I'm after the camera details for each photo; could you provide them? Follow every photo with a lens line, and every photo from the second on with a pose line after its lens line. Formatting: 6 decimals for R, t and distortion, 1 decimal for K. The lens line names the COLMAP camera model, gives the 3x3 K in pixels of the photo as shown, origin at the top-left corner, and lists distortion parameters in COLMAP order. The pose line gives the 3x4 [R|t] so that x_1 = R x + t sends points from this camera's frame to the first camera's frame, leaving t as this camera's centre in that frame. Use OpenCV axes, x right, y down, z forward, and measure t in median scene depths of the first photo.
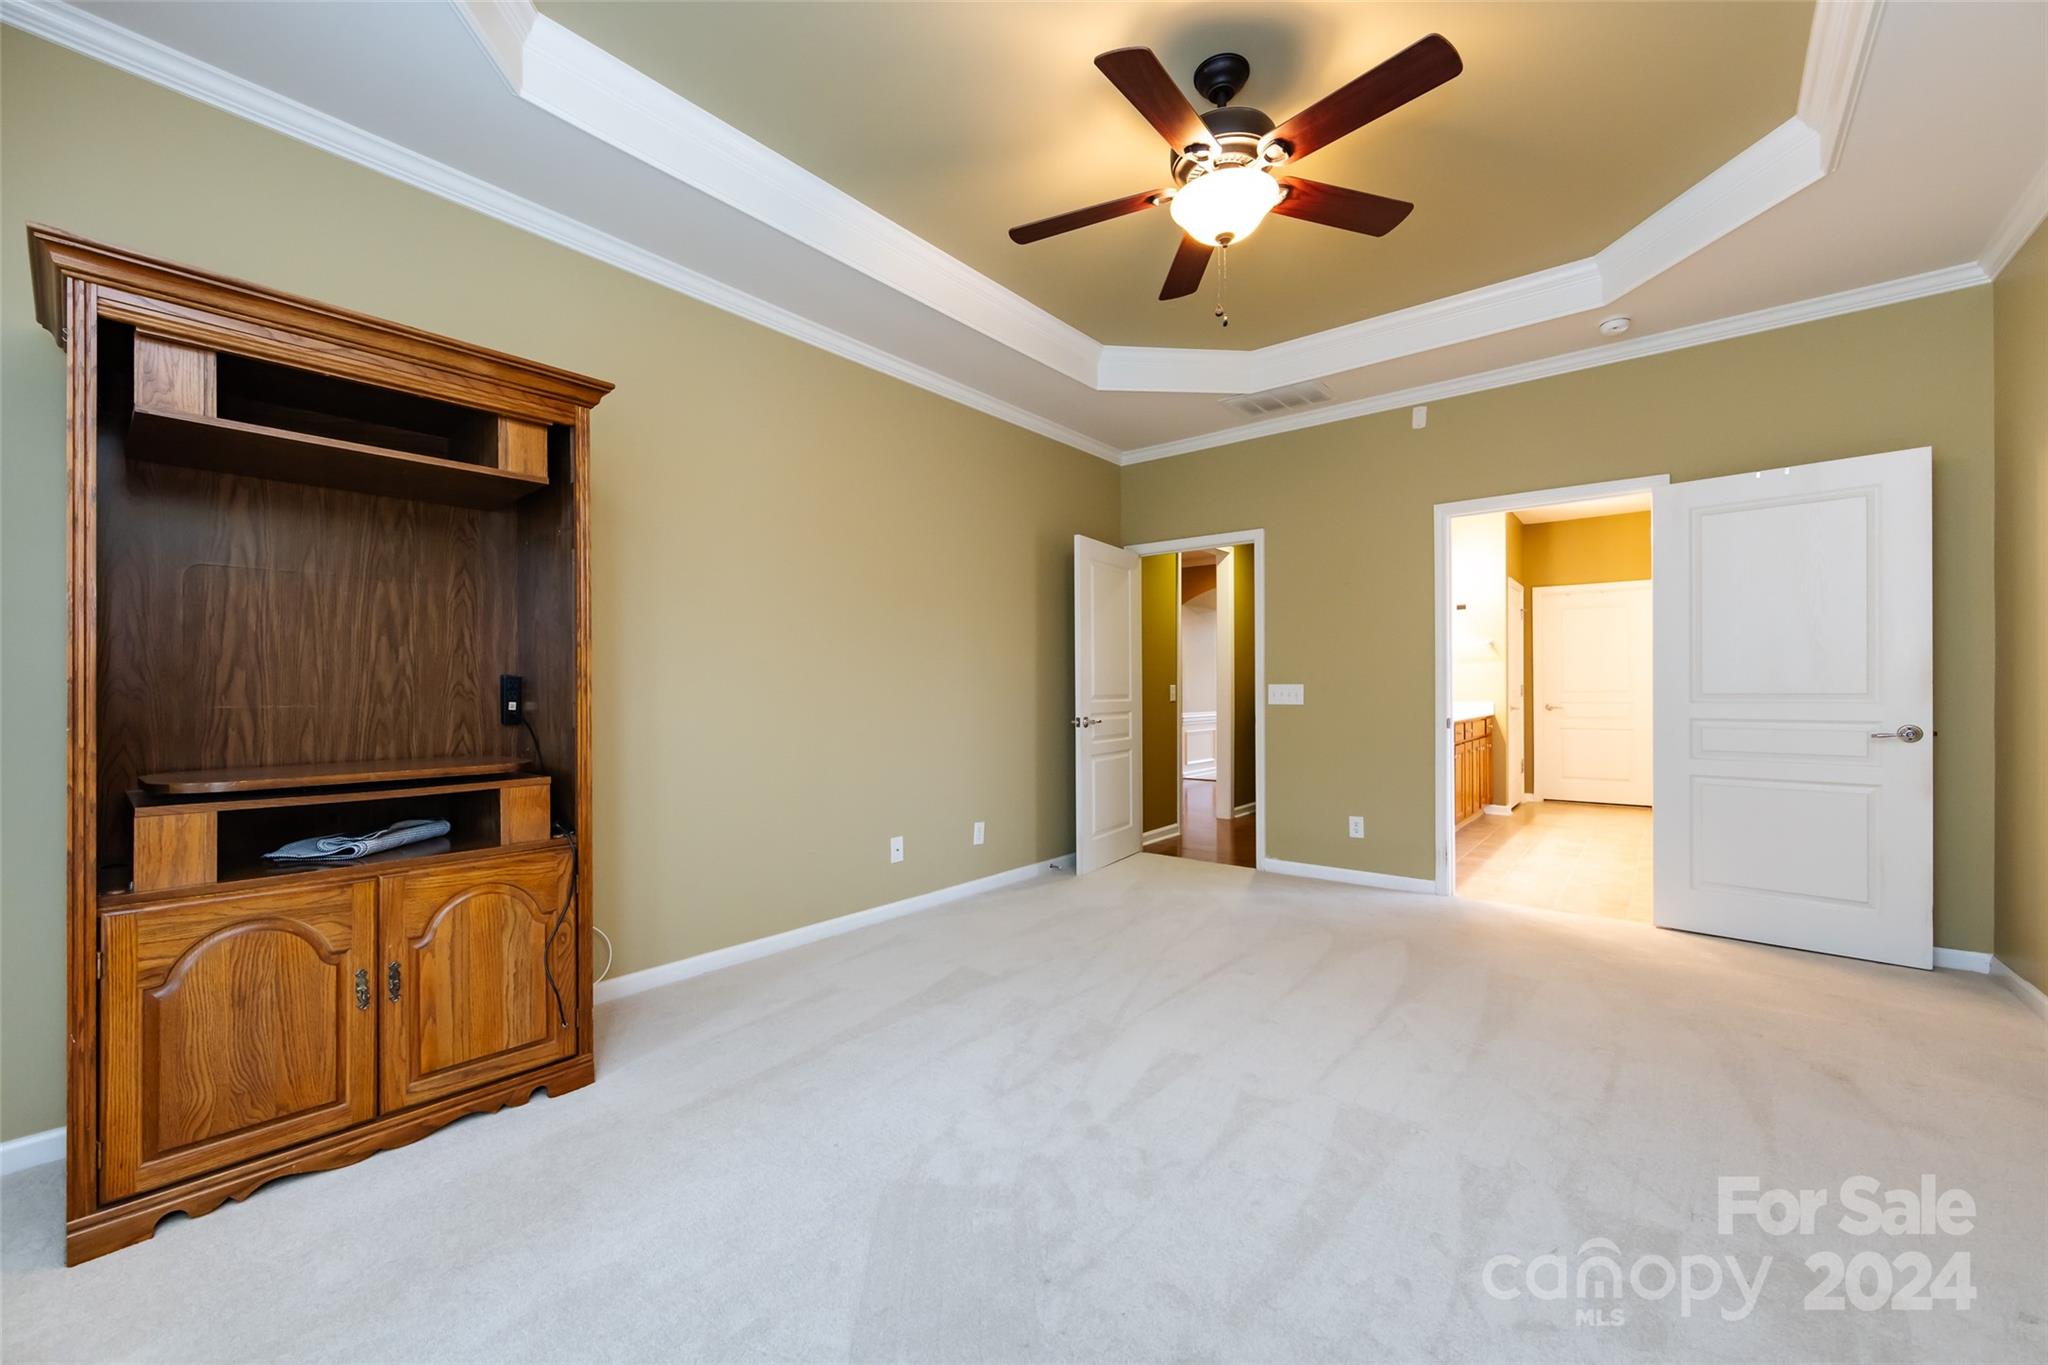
lens RADIAL K [[804.1, 0, 1022.6], [0, 804.1, 689.0], [0, 0, 1]] dist [-0.003102, -0.000072]
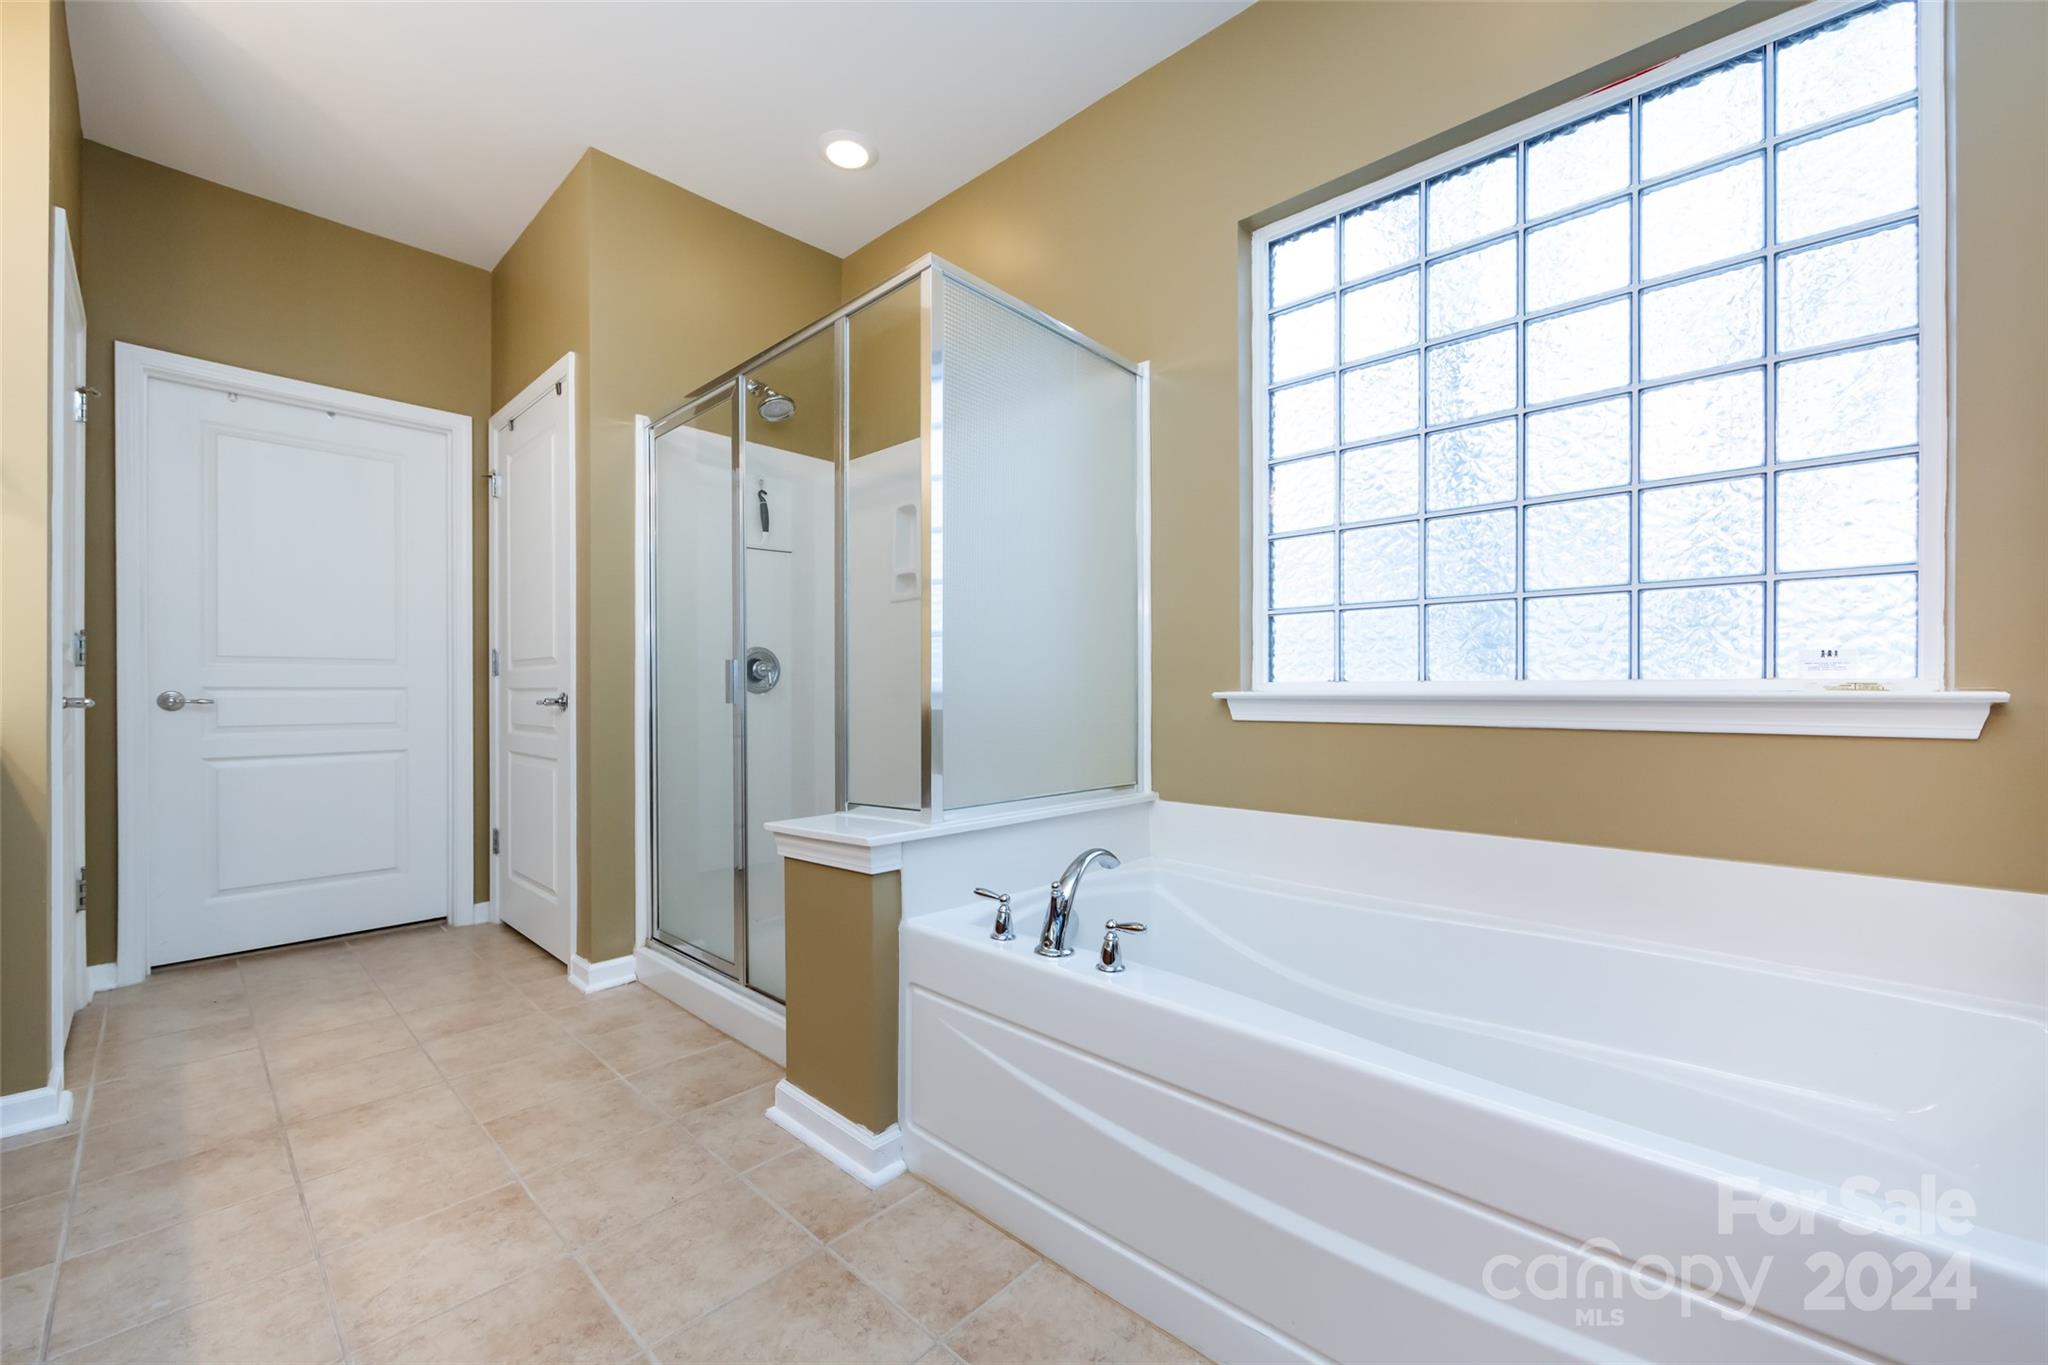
lens RADIAL K [[804.1, 0, 1022.6], [0, 804.1, 689.0], [0, 0, 1]] dist [-0.003102, -0.000072]
pose [[0.069335, 0.008193, 0.997560, 0.339068], [-0.003004, 0.999963, -0.008004, 0.019687], [-0.997589, -0.002442, 0.069357, 0.620813]]
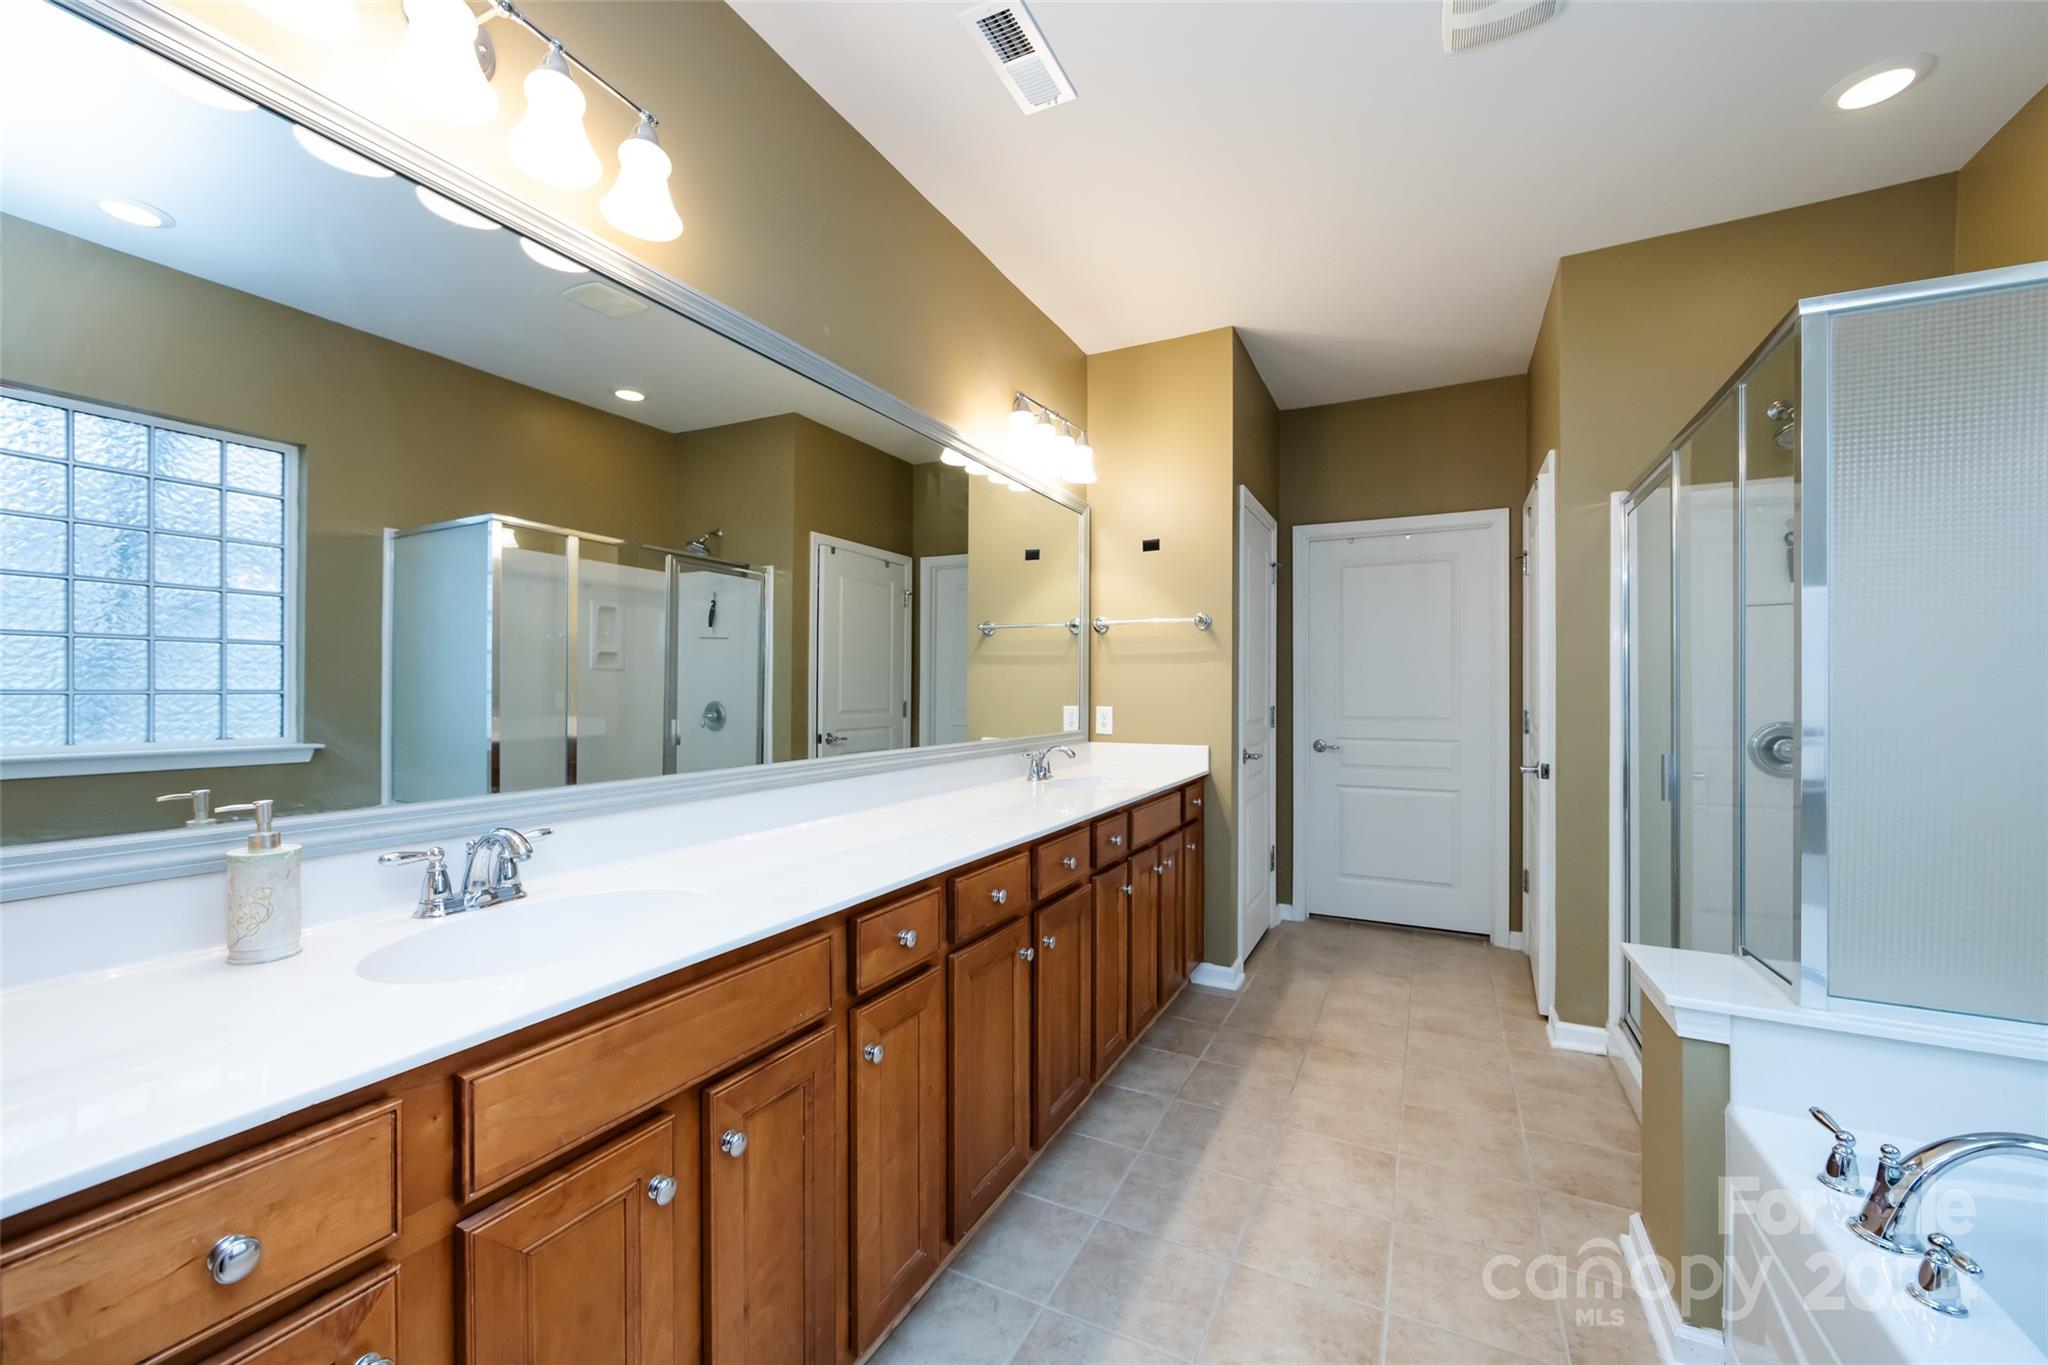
lens RADIAL K [[804.1, 0, 1022.6], [0, 804.1, 689.0], [0, 0, 1]] dist [-0.003102, -0.000072]
pose [[0.978137, 0.010545, 0.207696, 0.351850], [-0.011019, 0.999939, 0.001126, -0.015642], [-0.207672, -0.003390, 0.978193, 0.517754]]
